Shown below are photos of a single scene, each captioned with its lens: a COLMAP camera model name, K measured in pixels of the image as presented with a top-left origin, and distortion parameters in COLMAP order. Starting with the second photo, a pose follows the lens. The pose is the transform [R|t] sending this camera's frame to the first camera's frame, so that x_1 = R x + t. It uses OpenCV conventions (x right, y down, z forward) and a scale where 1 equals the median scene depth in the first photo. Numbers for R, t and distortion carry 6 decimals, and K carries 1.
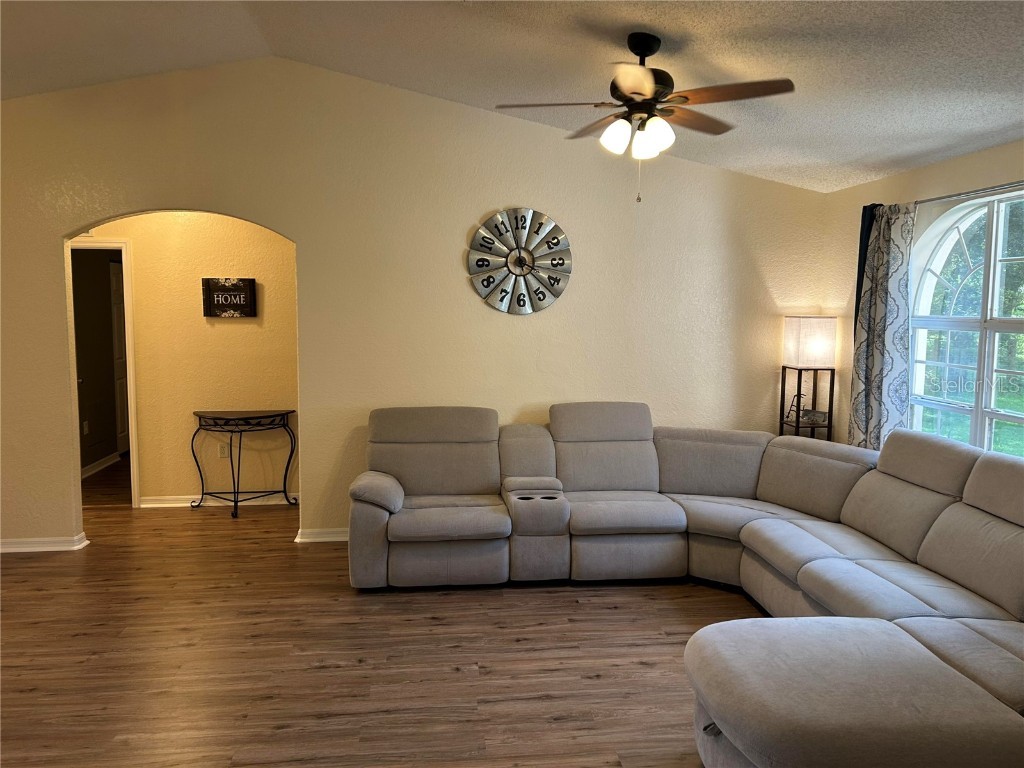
lens RADIAL K [[771.9, 0, 518.6], [0, 771.9, 374.0], [0, 0, 1]] dist [0.064562, -0.064501]
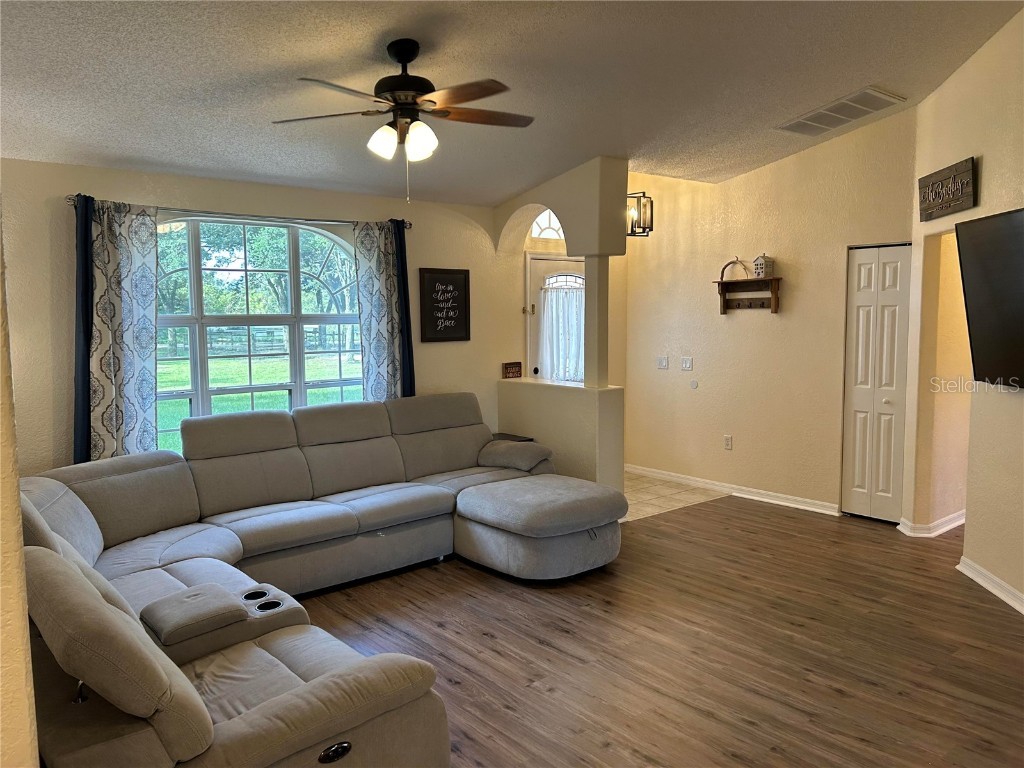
lens RADIAL K [[771.9, 0, 508.3], [0, 771.9, 376.7], [0, 0, 1]] dist [0.064562, -0.064501]
pose [[-0.546589, -0.074042, 0.834121, -0.636117], [0.079979, 0.986914, 0.140014, -0.102053], [-0.833573, 0.143242, -0.533514, 1.174634]]
